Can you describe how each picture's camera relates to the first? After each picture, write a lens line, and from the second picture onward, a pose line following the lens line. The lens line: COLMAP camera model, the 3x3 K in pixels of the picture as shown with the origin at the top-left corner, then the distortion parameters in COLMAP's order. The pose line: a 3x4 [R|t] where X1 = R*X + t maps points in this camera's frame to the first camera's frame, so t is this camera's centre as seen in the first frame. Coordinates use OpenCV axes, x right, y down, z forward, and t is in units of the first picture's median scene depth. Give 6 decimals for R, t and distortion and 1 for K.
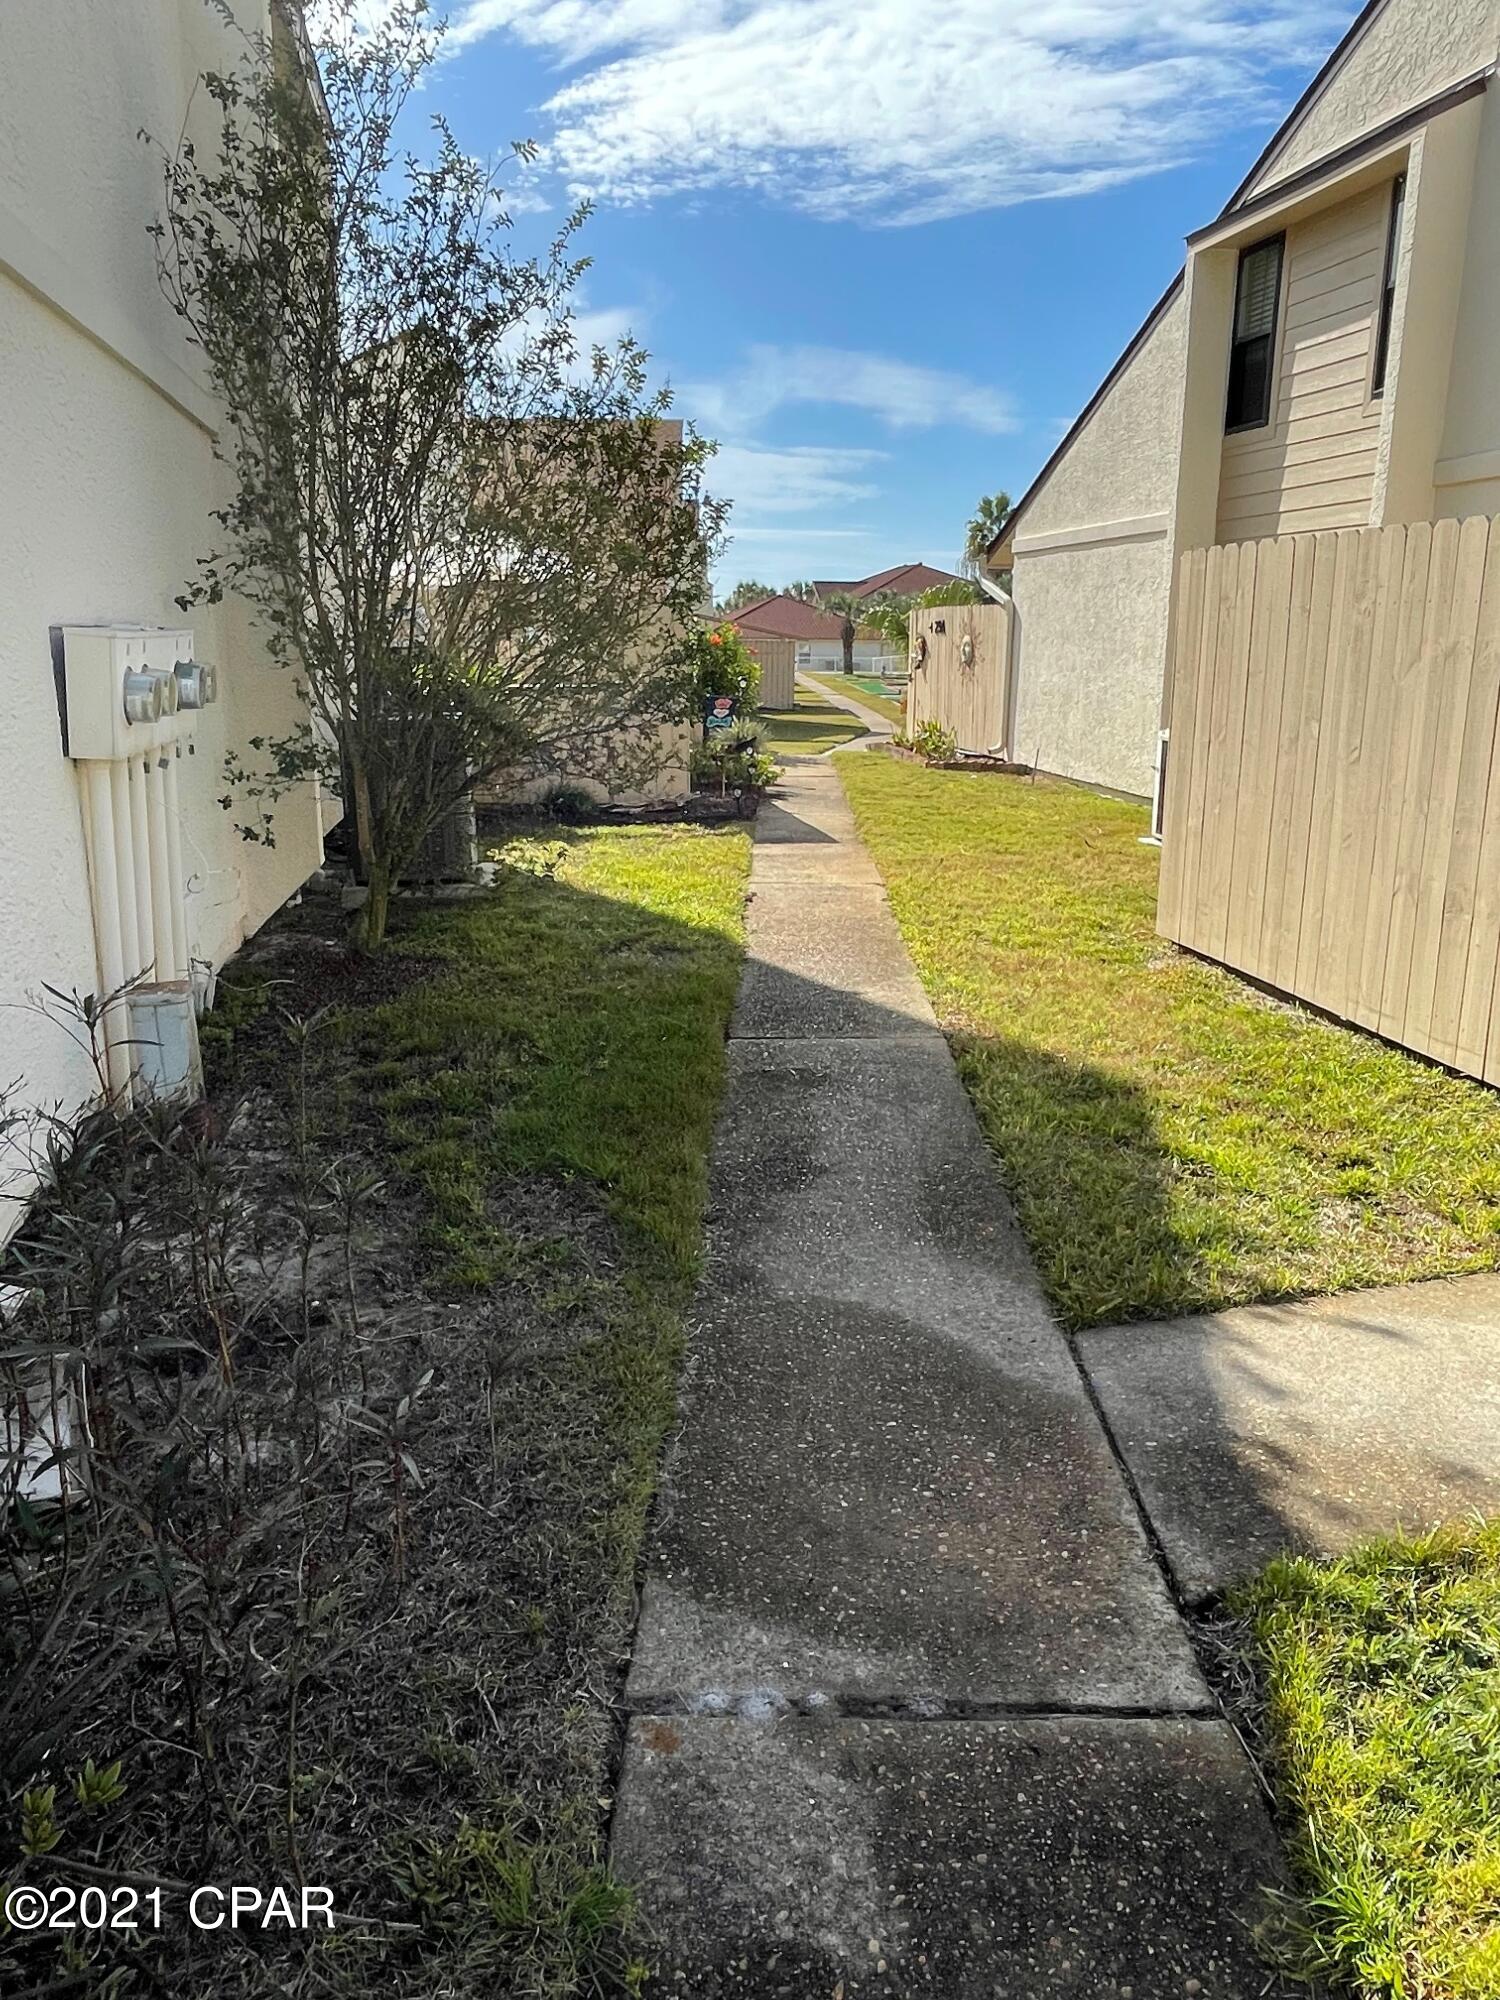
lens RADIAL K [[1405.3, 0, 752.3], [0, 1405.3, 994.3], [0, 0, 1]] dist [0.002881, -0.002456]
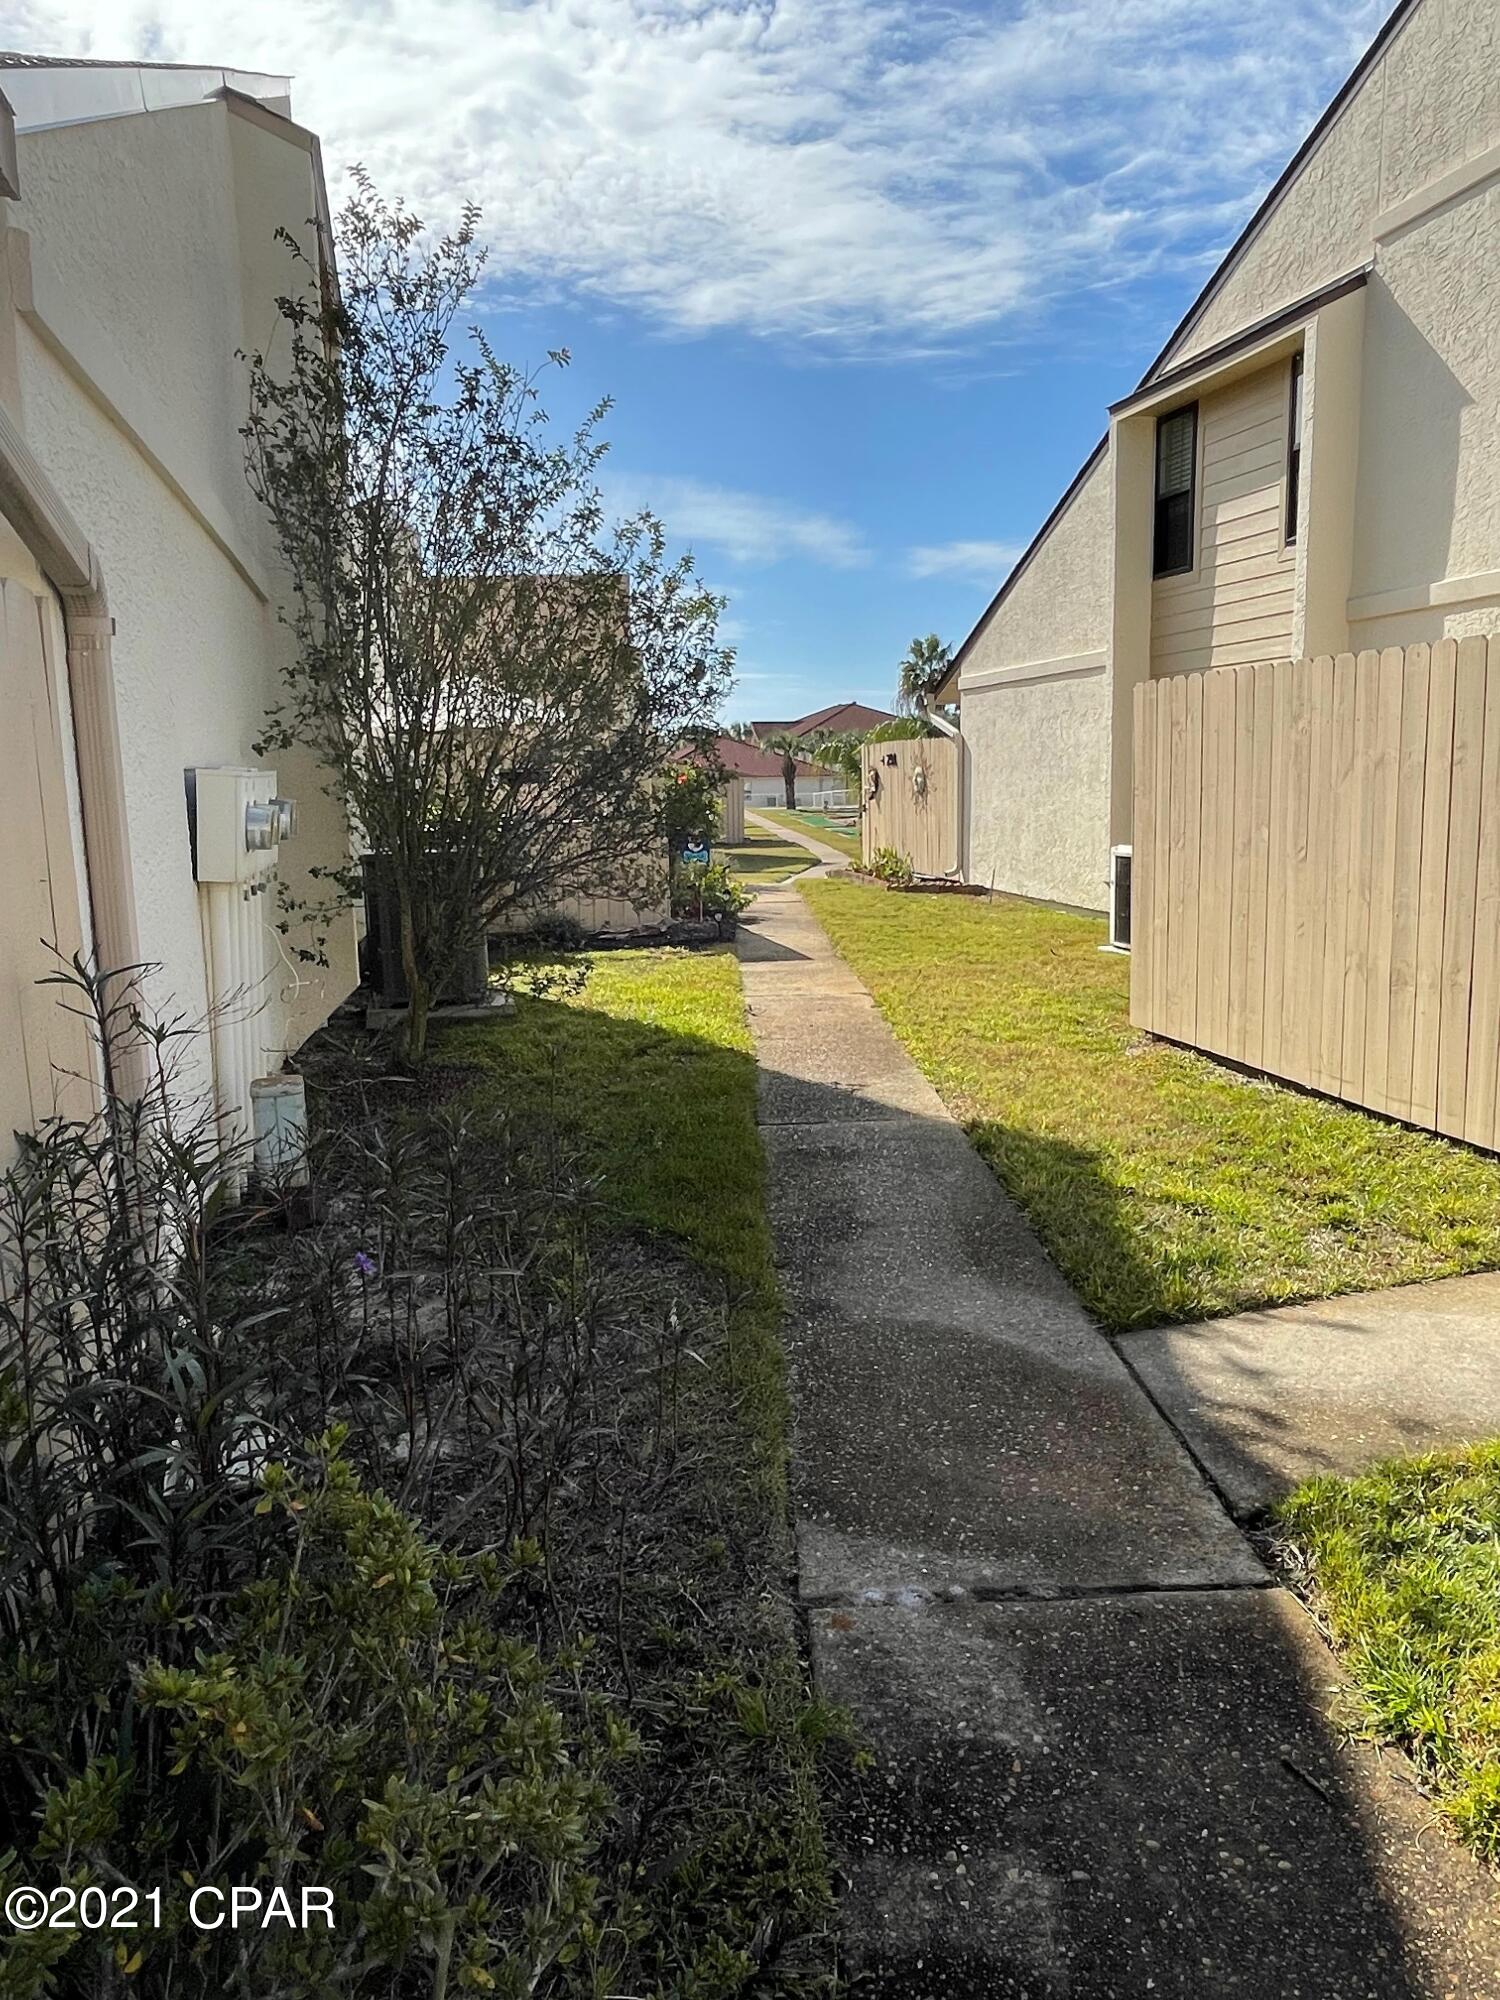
lens RADIAL K [[1405.3, 0, 749.5], [0, 1405.3, 999.8], [0, 0, 1]] dist [0.002881, -0.002456]
pose [[0.998819, -0.031345, 0.037110, -0.066559], [0.034600, 0.995289, -0.090570, 0.035998], [-0.034096, 0.091747, 0.995198, -0.109737]]
